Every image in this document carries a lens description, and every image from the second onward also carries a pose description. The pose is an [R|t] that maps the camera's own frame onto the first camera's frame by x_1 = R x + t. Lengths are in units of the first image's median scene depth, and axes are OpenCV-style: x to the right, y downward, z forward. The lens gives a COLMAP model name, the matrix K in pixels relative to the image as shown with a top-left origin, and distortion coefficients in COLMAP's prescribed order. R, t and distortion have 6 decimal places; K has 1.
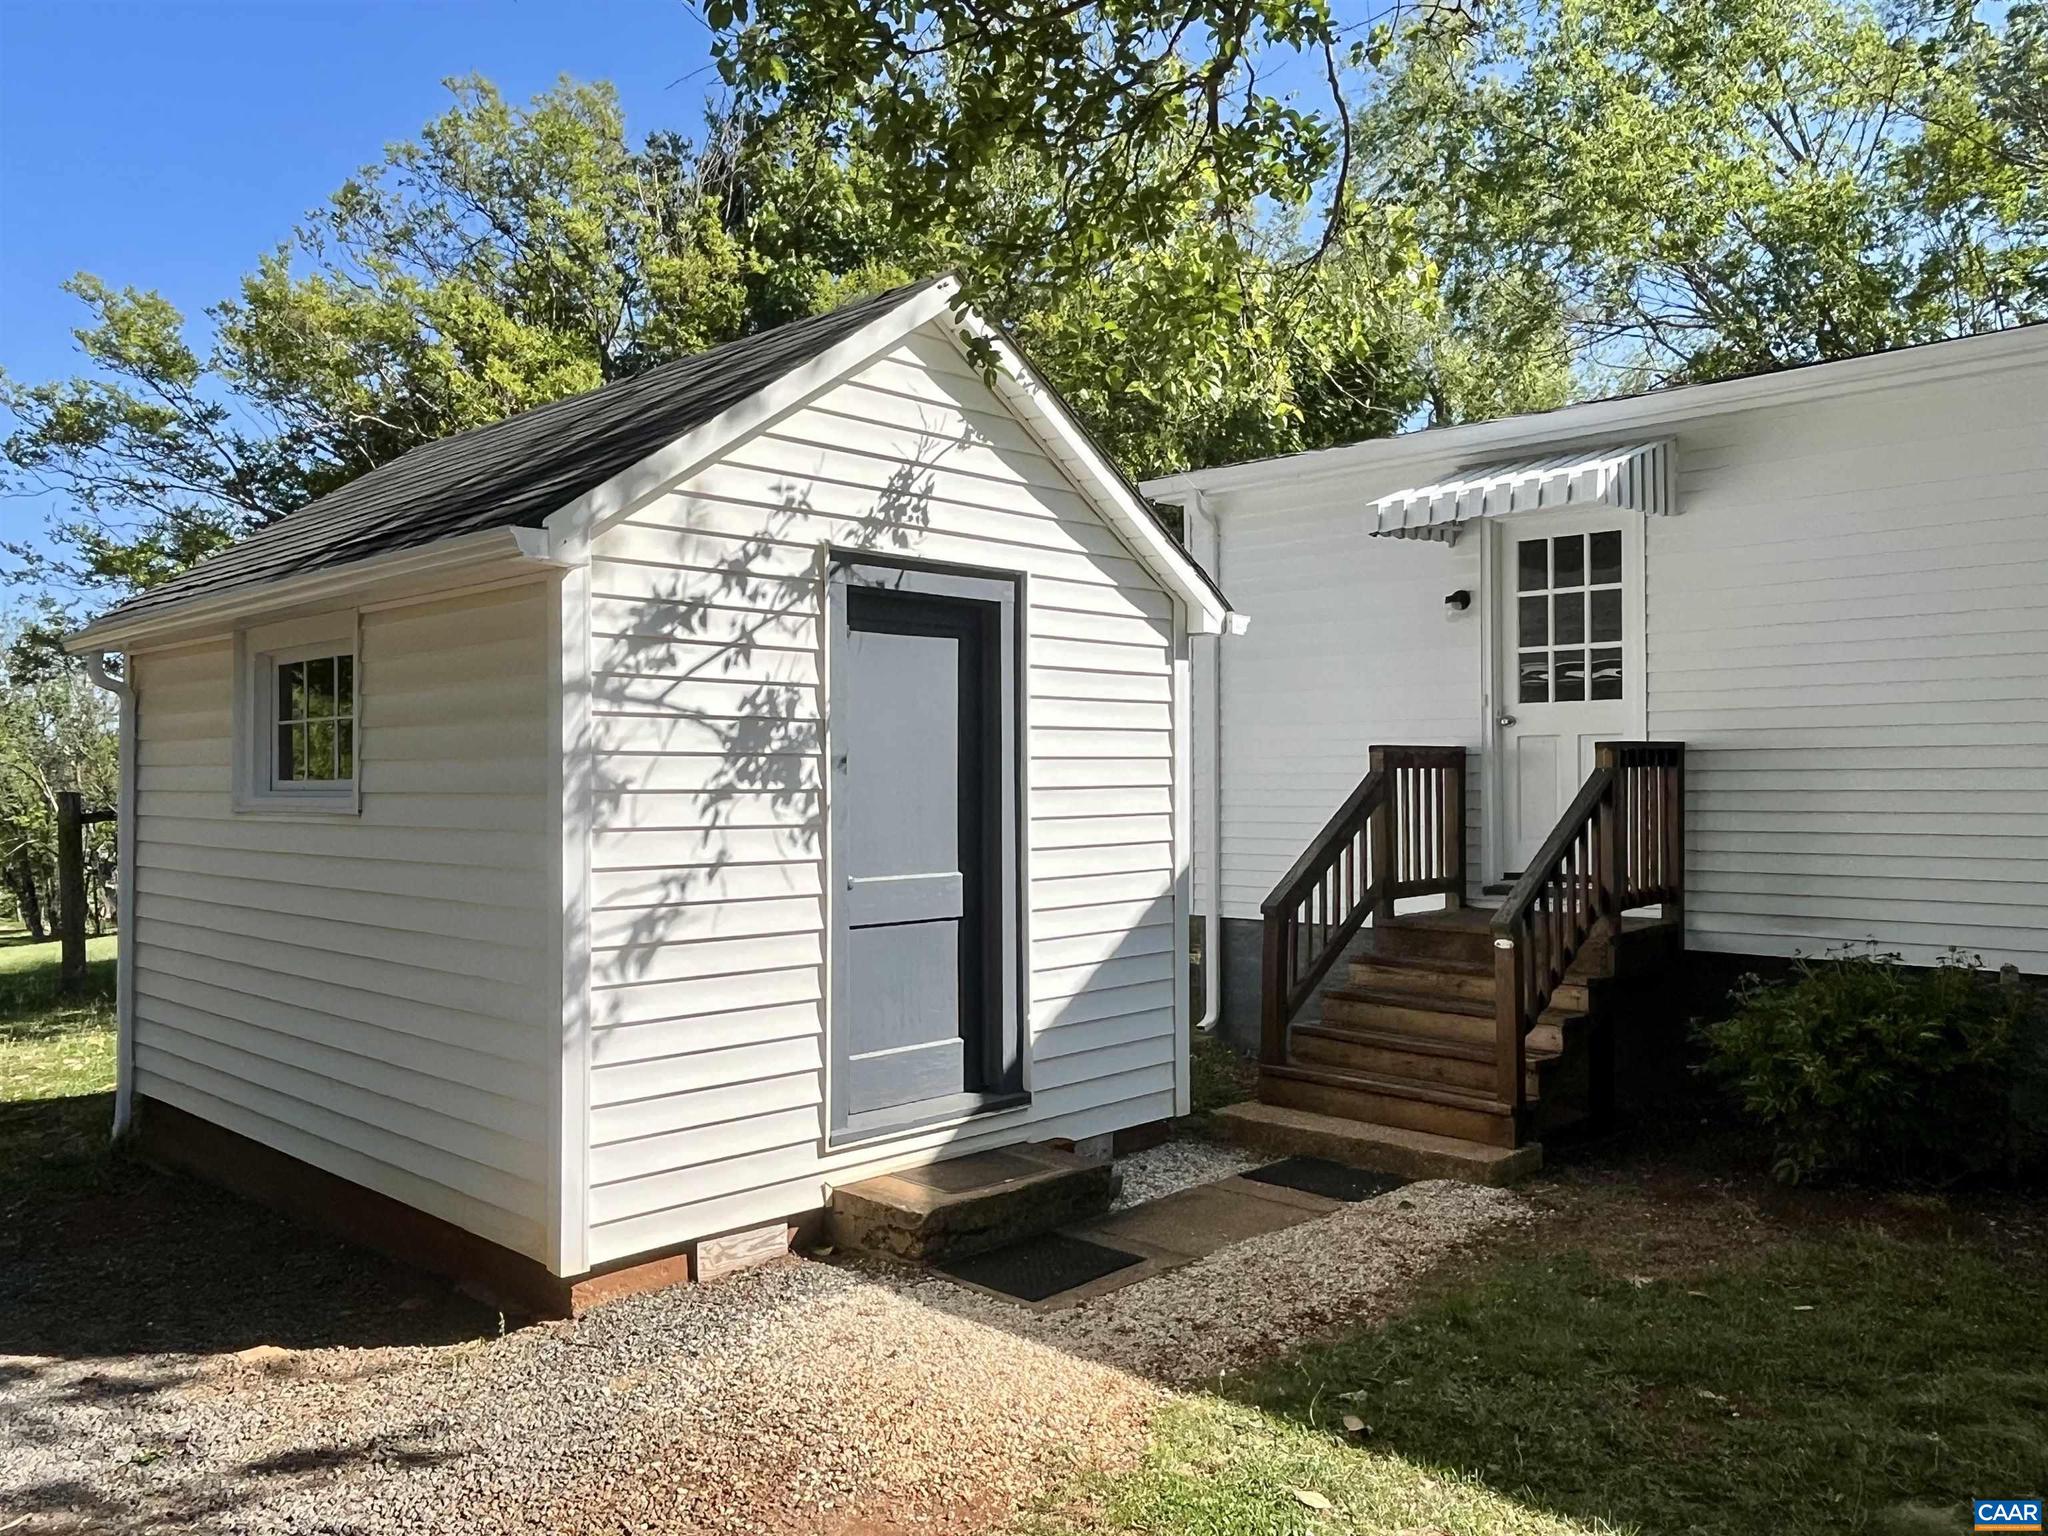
lens RADIAL K [[1528.7, 0, 1037.9], [0, 1528.7, 768.8], [0, 0, 1]] dist [0.042365, 0.000080]
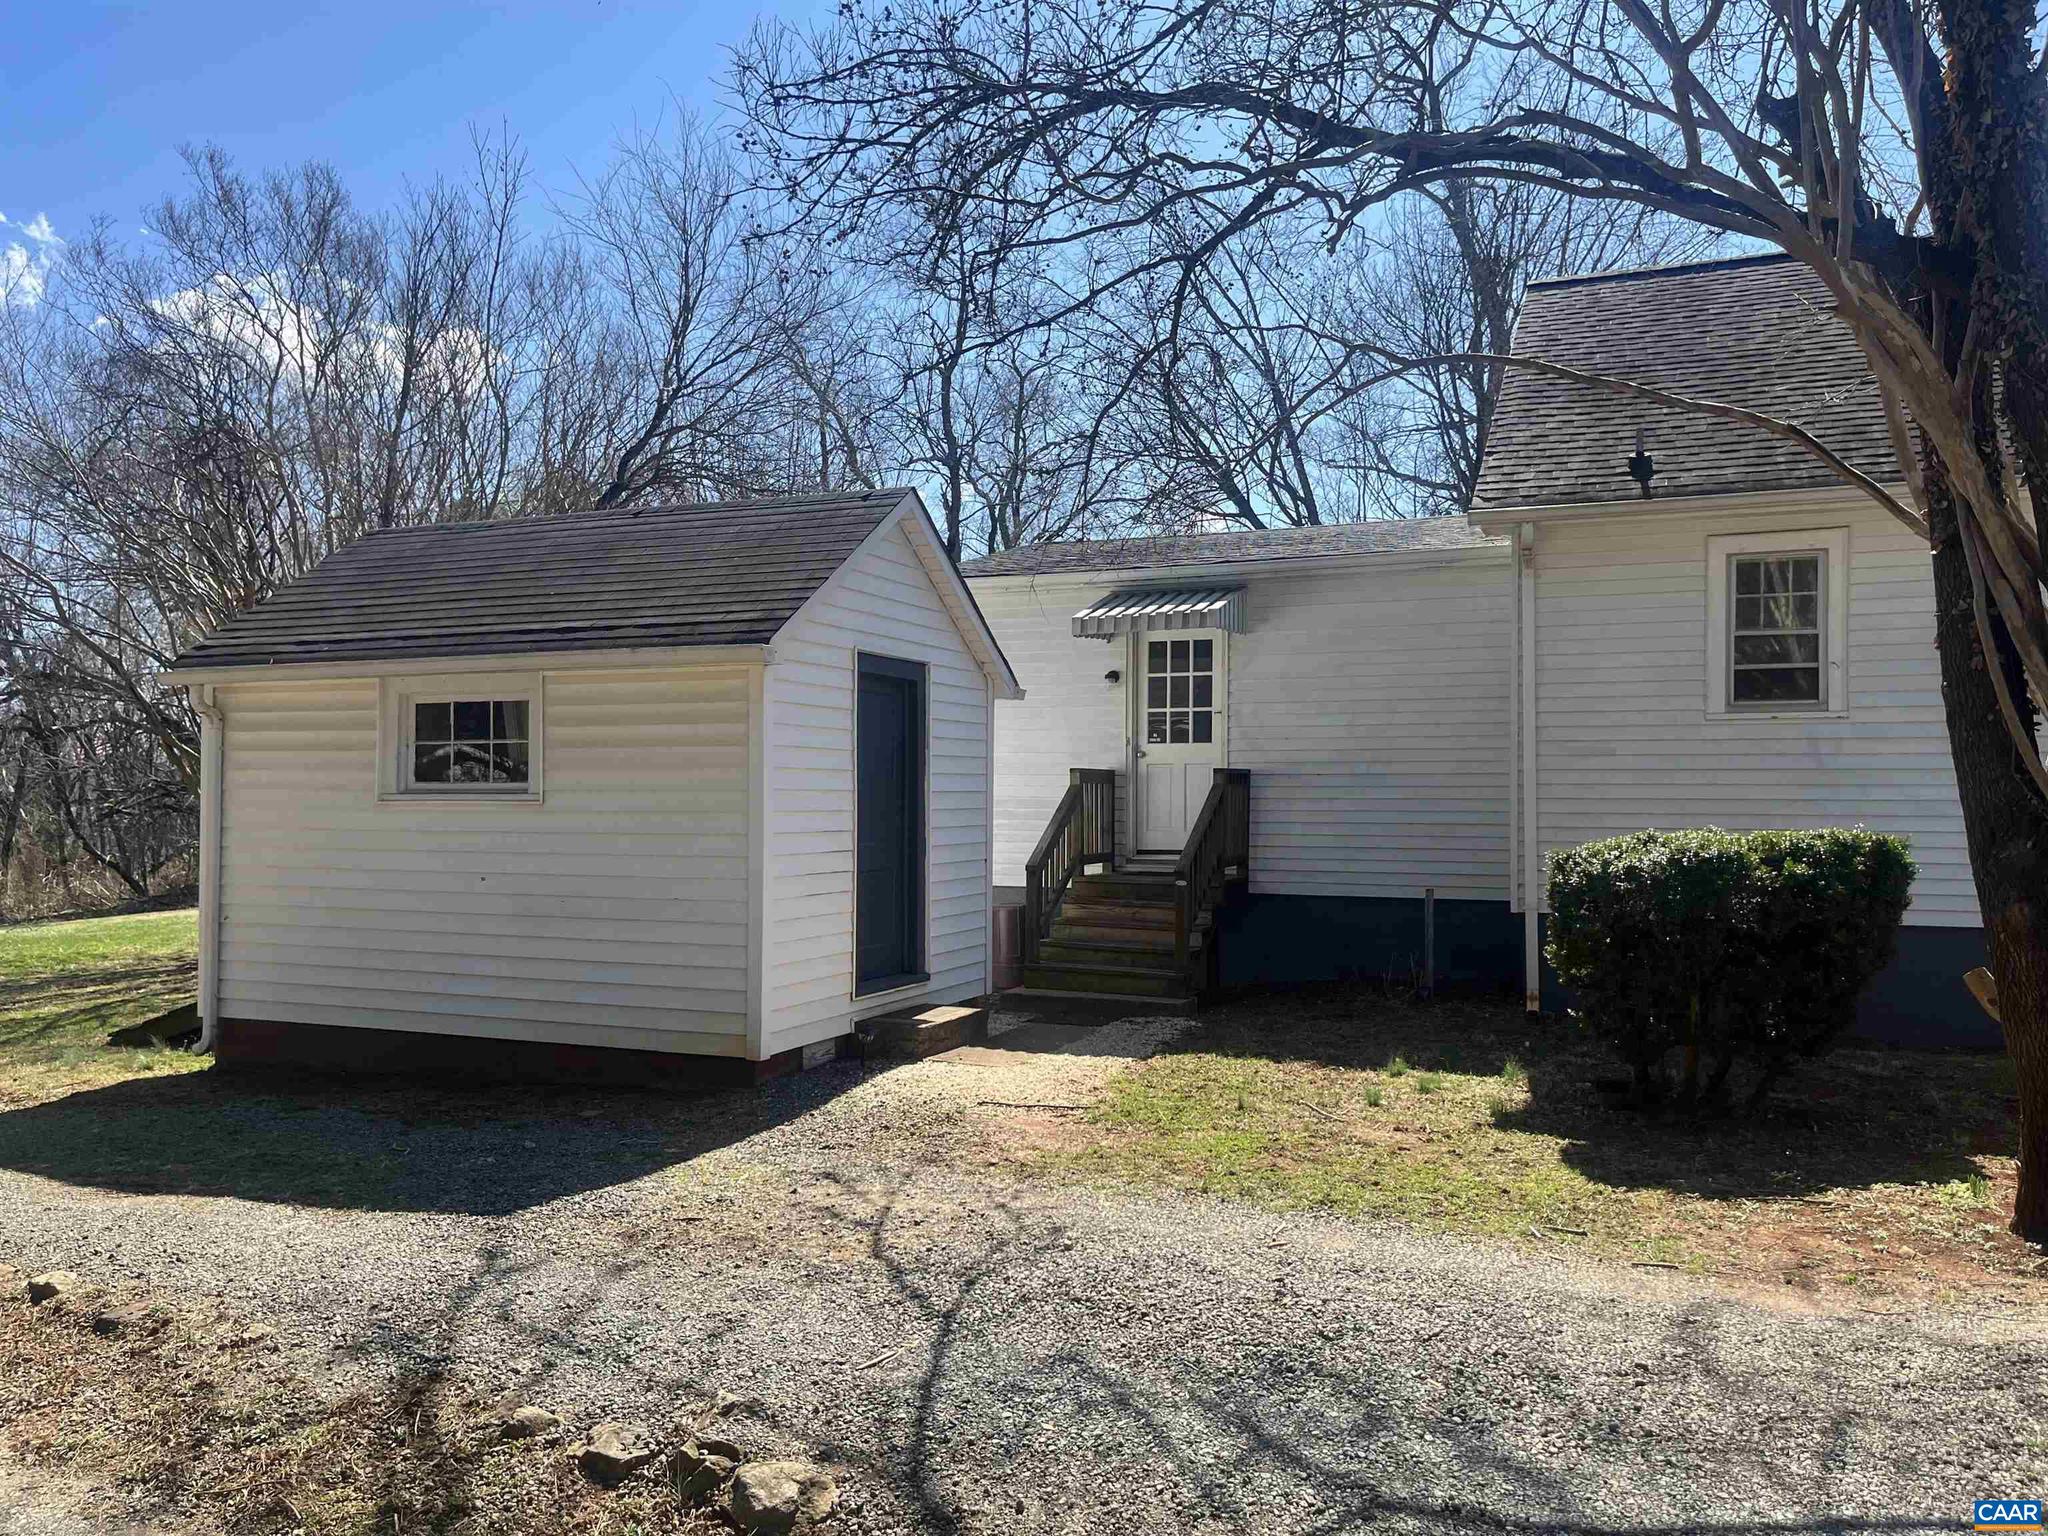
lens RADIAL K [[1542.5, 0, 1027.0], [0, 1542.5, 752.1], [0, 0, 1]] dist [0.016708, -0.002761]
pose [[0.937018, 0.020451, 0.348683, -0.437507], [-0.013528, 0.999660, -0.022277, 0.004339], [-0.349020, 0.016157, 0.936976, -0.547436]]
